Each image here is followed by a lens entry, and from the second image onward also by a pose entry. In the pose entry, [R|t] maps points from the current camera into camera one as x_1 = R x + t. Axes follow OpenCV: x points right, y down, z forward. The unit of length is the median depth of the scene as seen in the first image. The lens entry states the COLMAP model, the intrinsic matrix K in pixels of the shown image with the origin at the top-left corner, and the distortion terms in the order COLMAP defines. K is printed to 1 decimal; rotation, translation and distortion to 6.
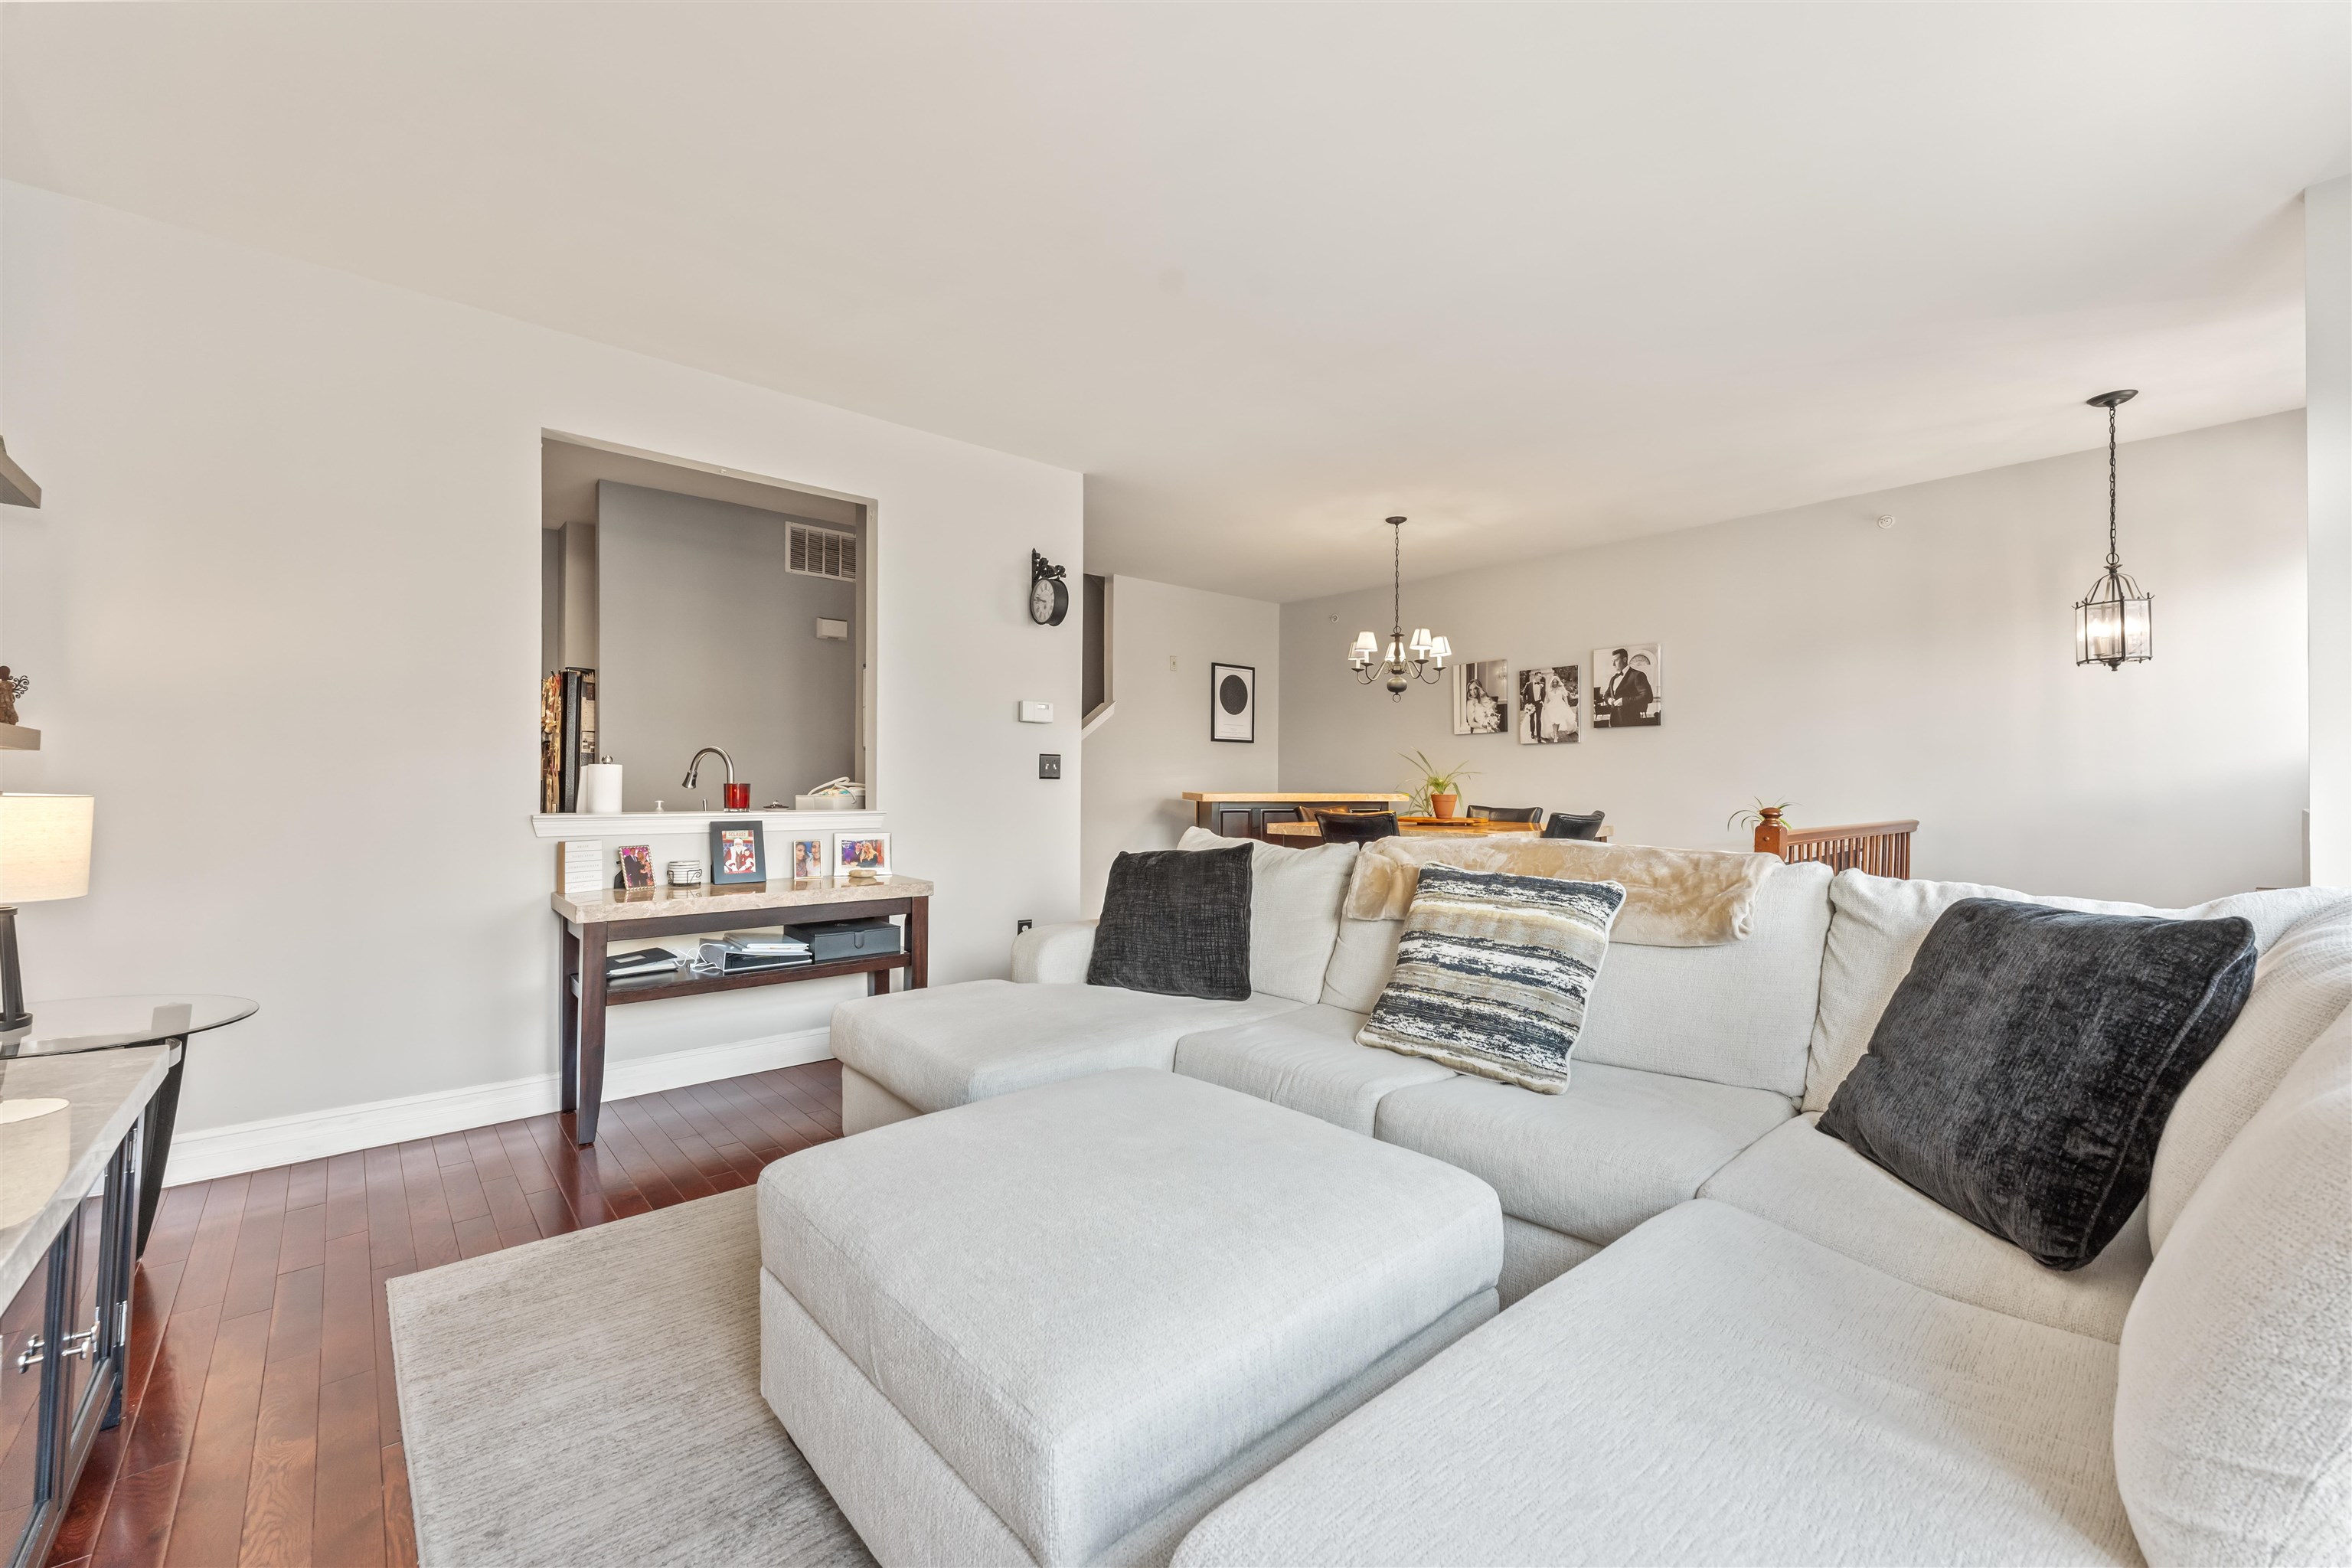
lens RADIAL K [[928.4, 0, 1176.5], [0, 928.4, 778.4], [0, 0, 1]] dist [-0.001546, 0.000925]
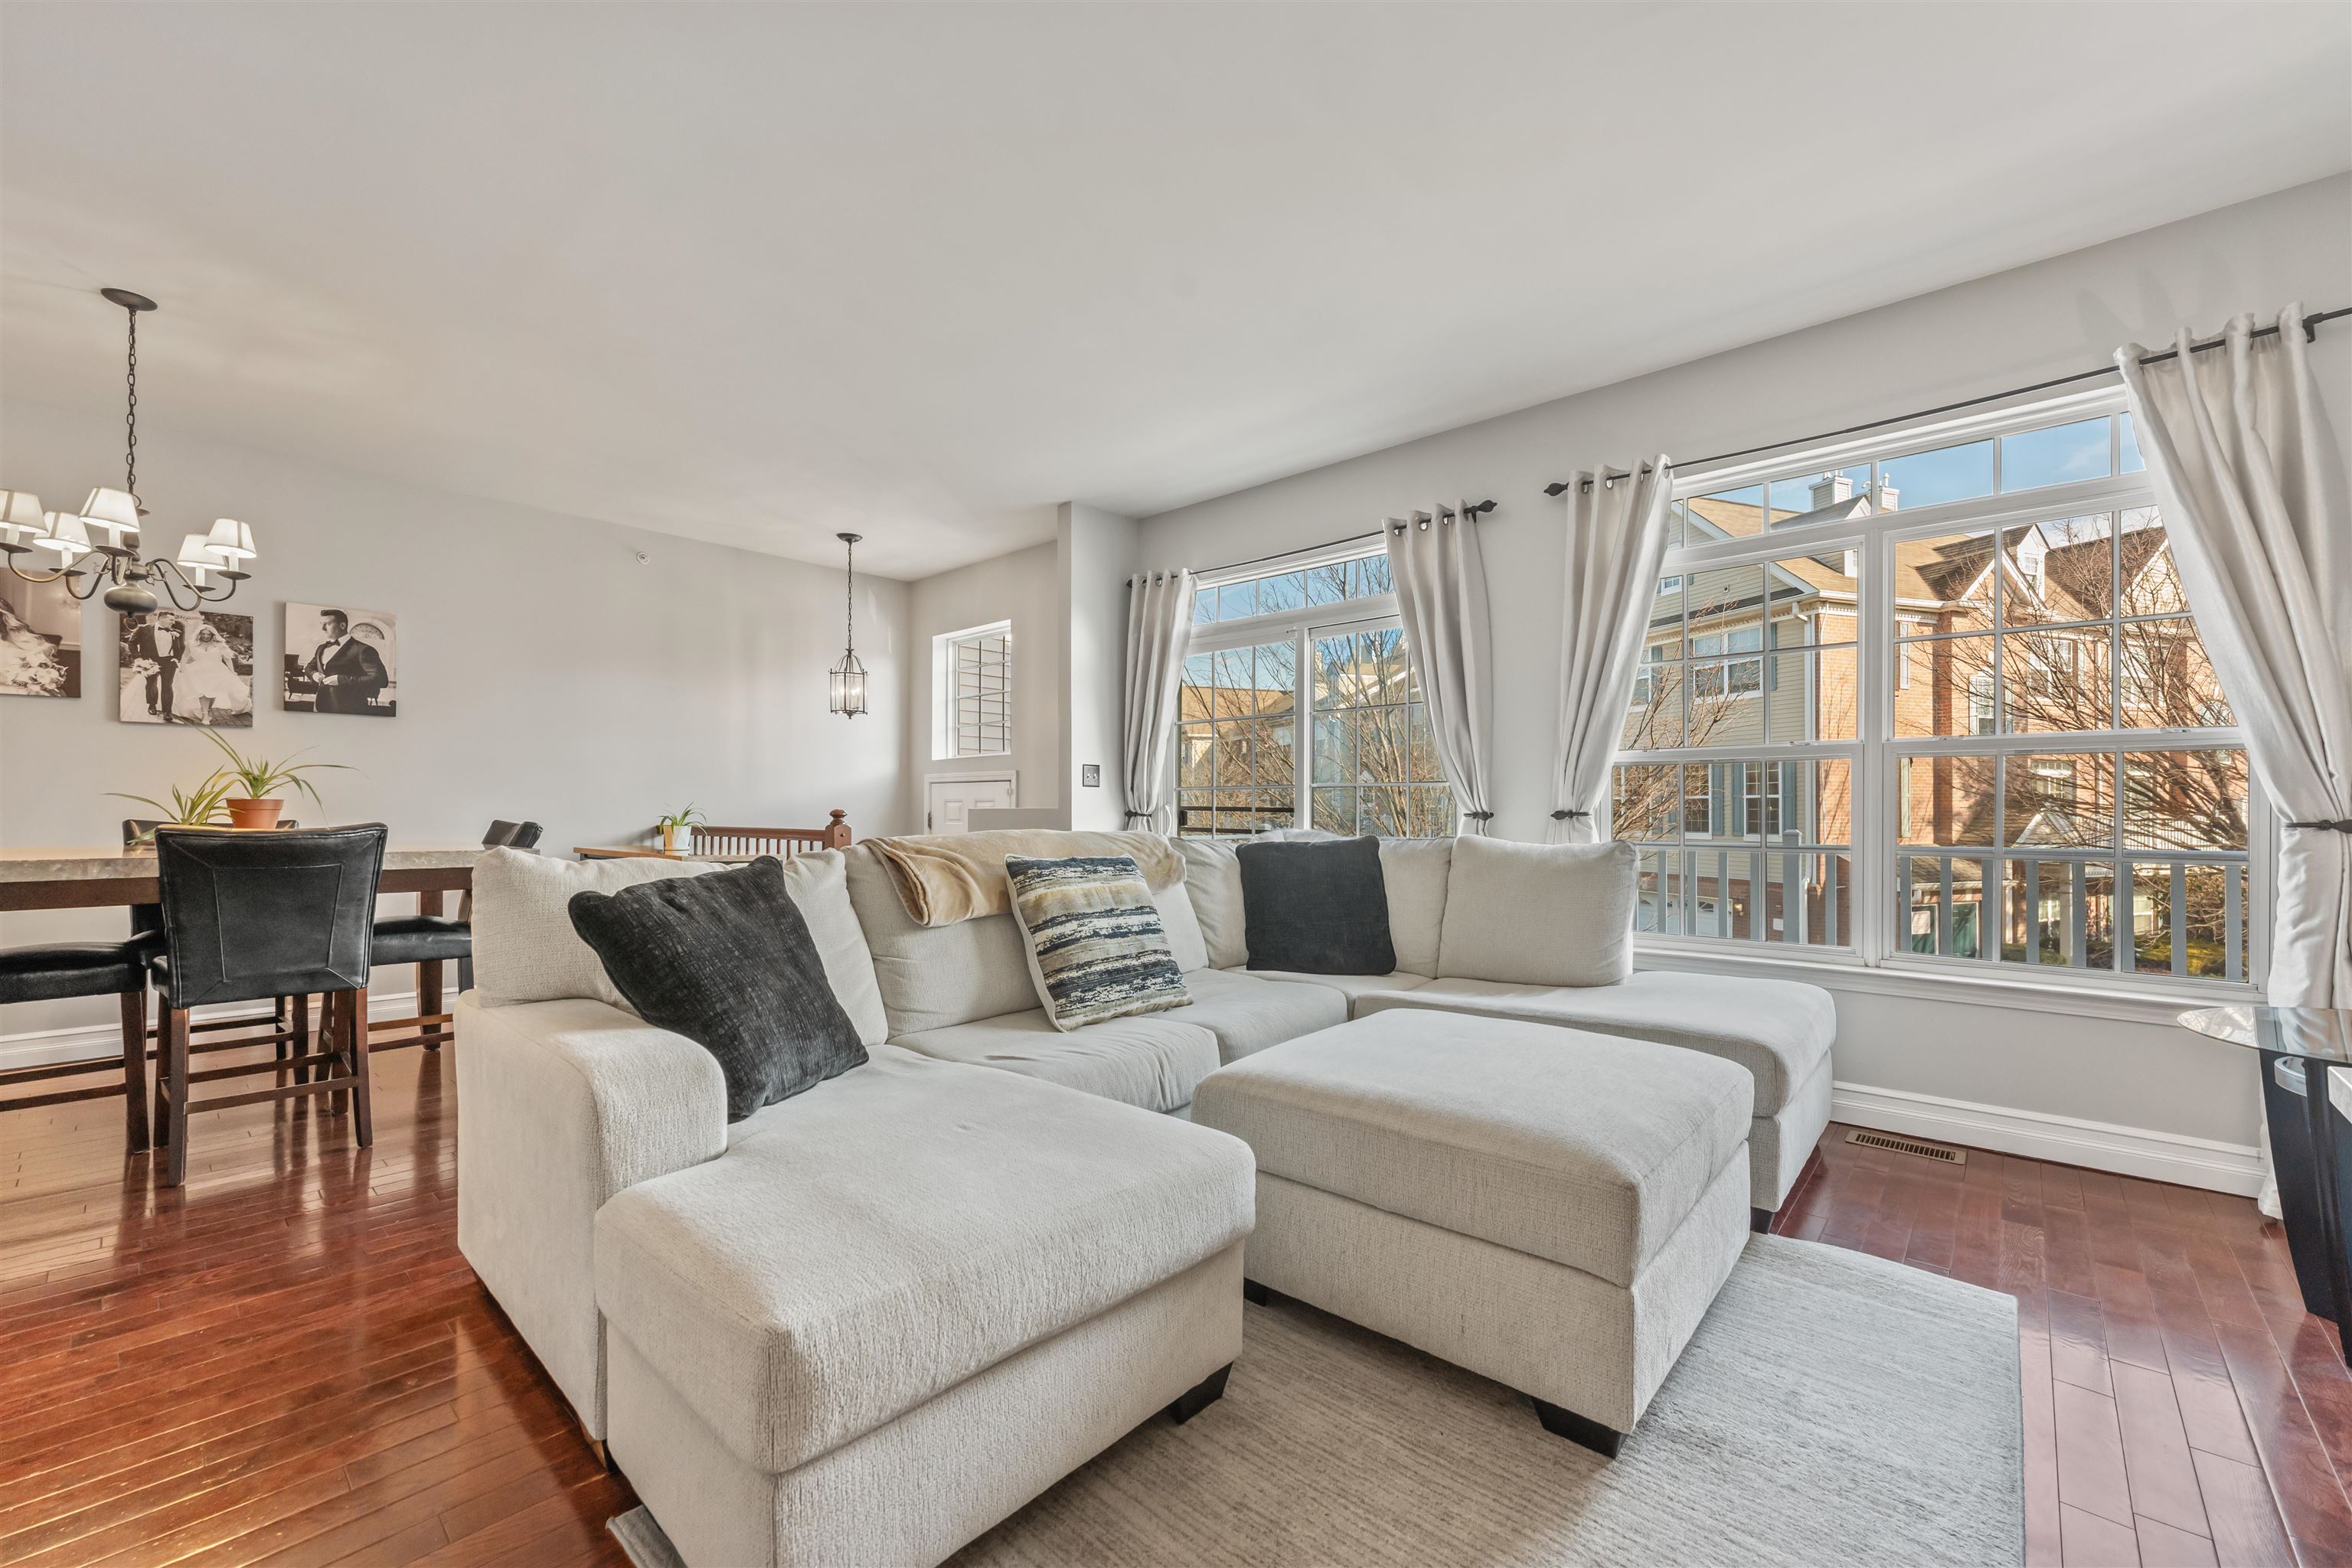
lens RADIAL K [[928.4, 0, 1163.8], [0, 928.4, 799.7], [0, 0, 1]] dist [-0.001546, 0.000925]
pose [[-0.113215, 0.006771, 0.993547, -0.337595], [-0.008431, 0.999934, -0.007776, 0.014480], [-0.993535, -0.009257, -0.113150, 0.406260]]
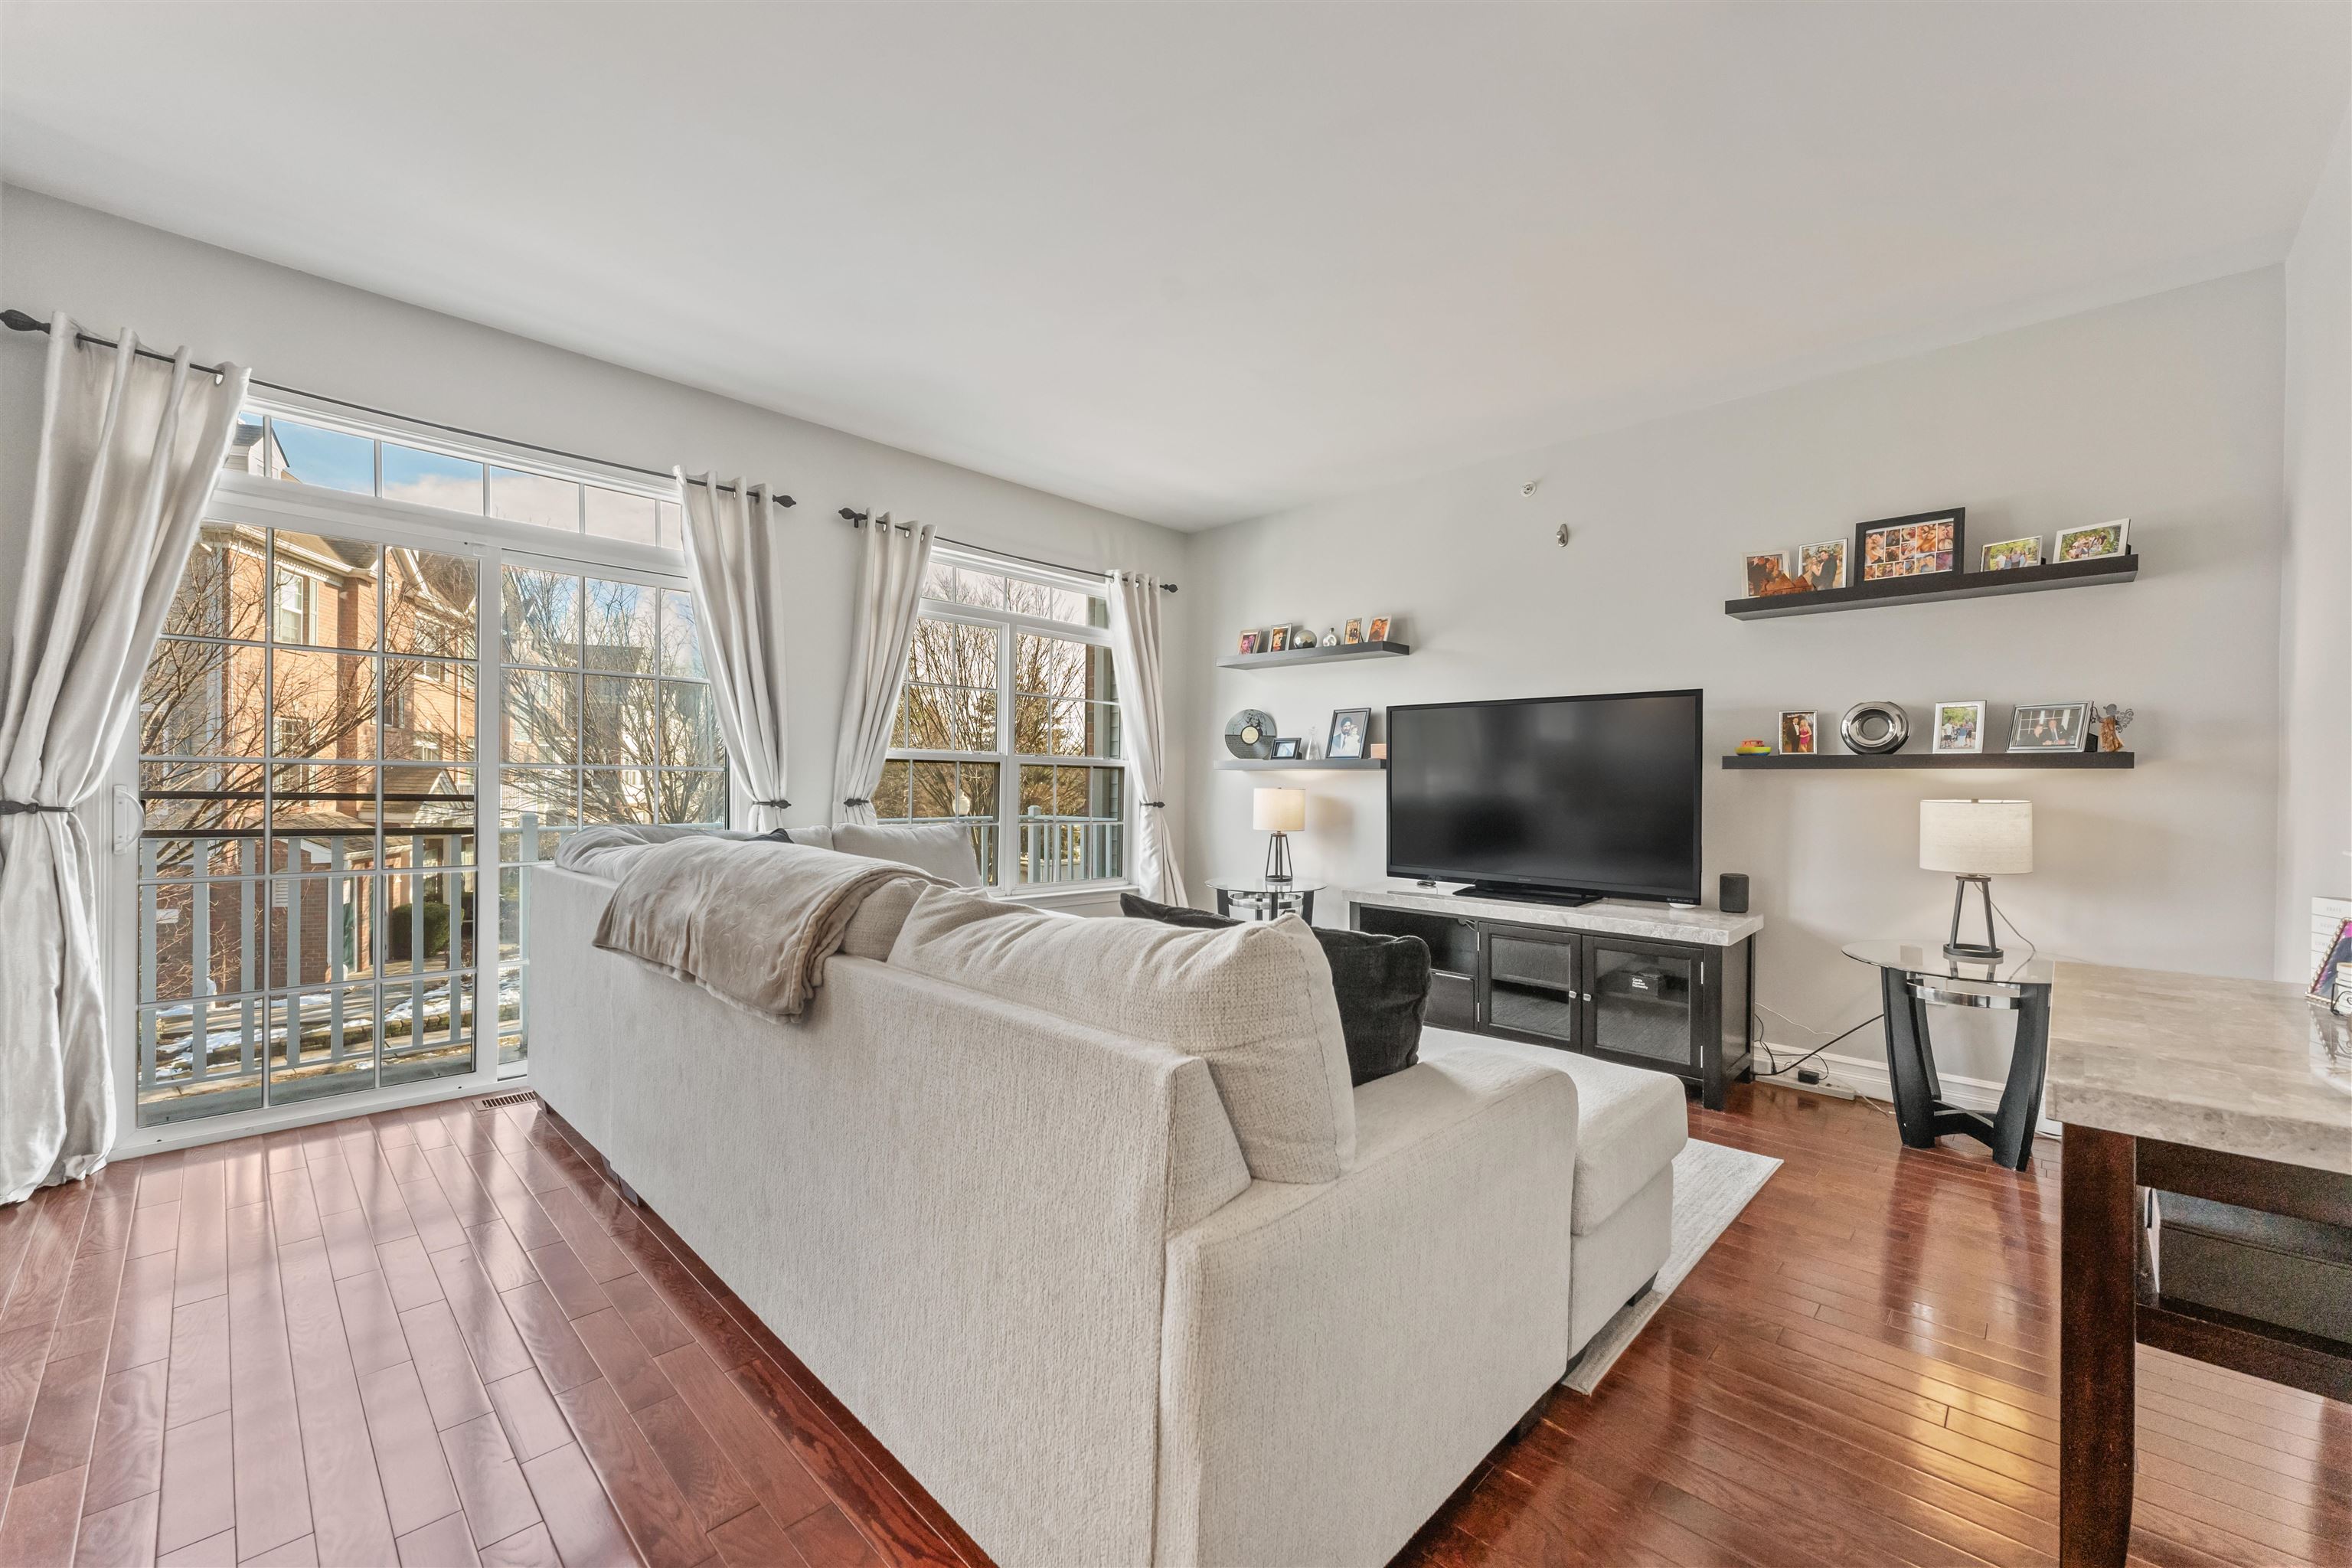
lens RADIAL K [[928.4, 0, 1167.1], [0, 928.4, 785.5], [0, 0, 1]] dist [-0.001546, 0.000925]
pose [[-0.997396, -0.014278, -0.070696, 0.050590], [-0.013896, 0.999886, -0.005890, 0.005696], [0.070772, -0.004892, -0.997480, 0.786957]]
